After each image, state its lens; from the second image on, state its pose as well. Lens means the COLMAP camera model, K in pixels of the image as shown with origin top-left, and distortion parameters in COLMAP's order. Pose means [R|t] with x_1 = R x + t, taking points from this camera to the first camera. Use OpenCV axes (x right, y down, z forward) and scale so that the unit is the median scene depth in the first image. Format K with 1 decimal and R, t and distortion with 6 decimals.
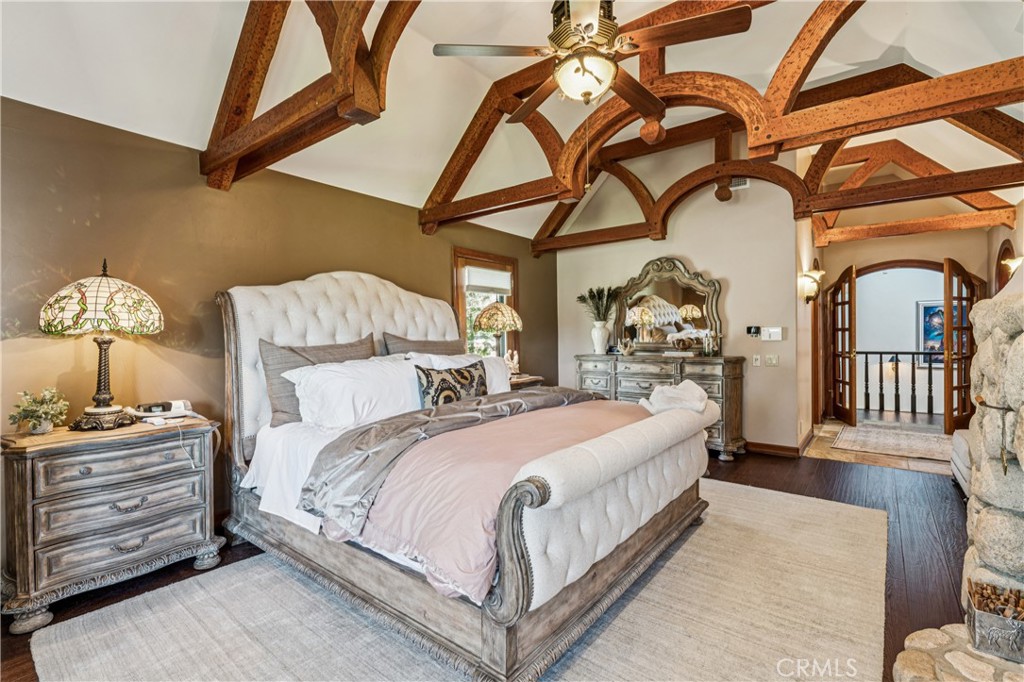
lens RADIAL K [[466.0, 0, 512.0], [0, 466.0, 341.0], [0, 0, 1]] dist [0.000204, 0.000016]
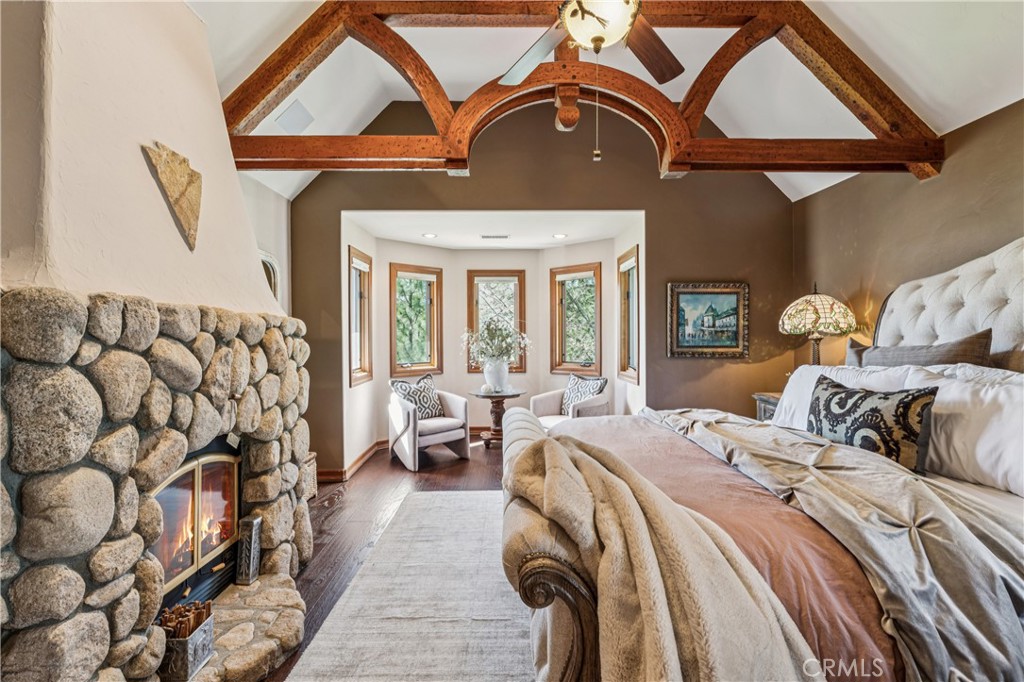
lens RADIAL K [[476.6, 0, 512.0], [0, 476.6, 341.0], [0, 0, 1]] dist [-0.004777, -0.000037]
pose [[-0.777775, 0.008590, -0.628484, 0.656066], [-0.000771, 0.999893, 0.014621, -0.012213], [0.628543, 0.011856, -0.777685, 1.319301]]
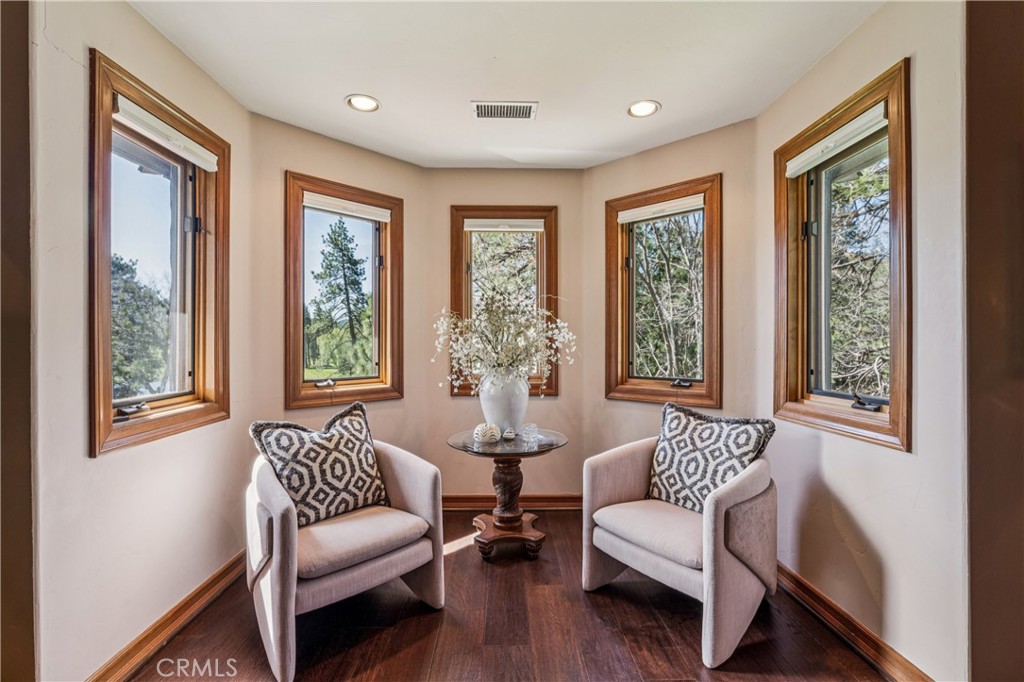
lens RADIAL K [[456.9, 0, 512.0], [0, 456.9, 341.0], [0, 0, 1]] dist [-0.000357, -0.000009]
pose [[-0.777109, -0.003295, -0.629358, 0.016778], [-0.005374, 0.999985, 0.001400, 0.029491], [0.629343, 0.004471, -0.777114, 0.441806]]
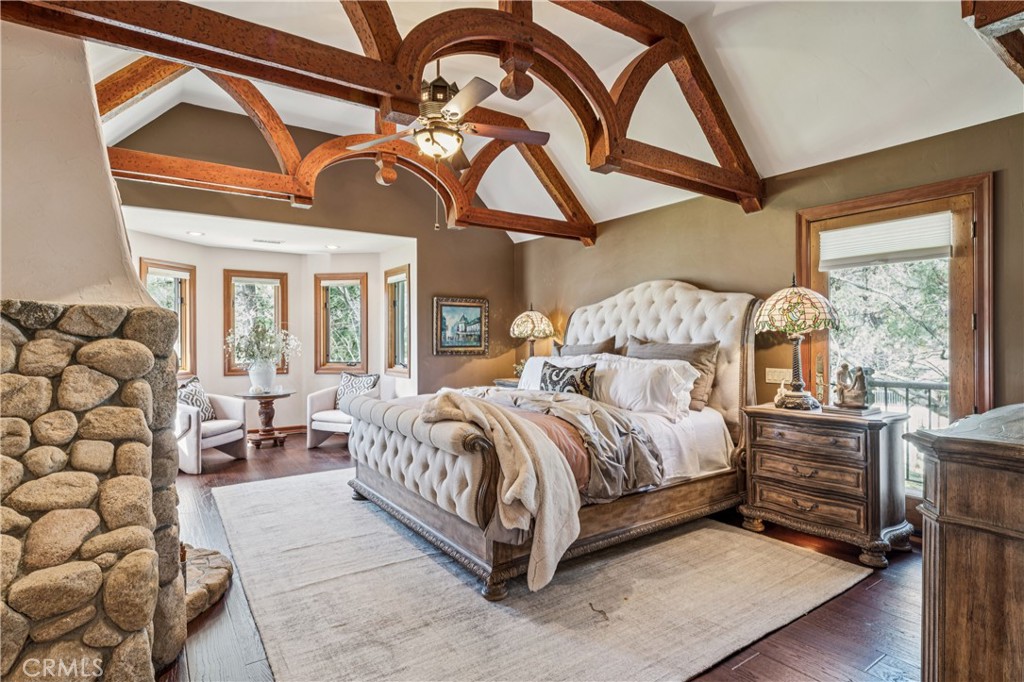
lens RADIAL K [[527.0, 0, 512.0], [0, 527.0, 341.0], [0, 0, 1]] dist [-0.000700, -0.000169]
pose [[-0.299607, 0.007210, -0.954035, 1.292647], [-0.005848, 0.999939, 0.009394, -0.017886], [0.954045, 0.008394, -0.299547, 1.401122]]
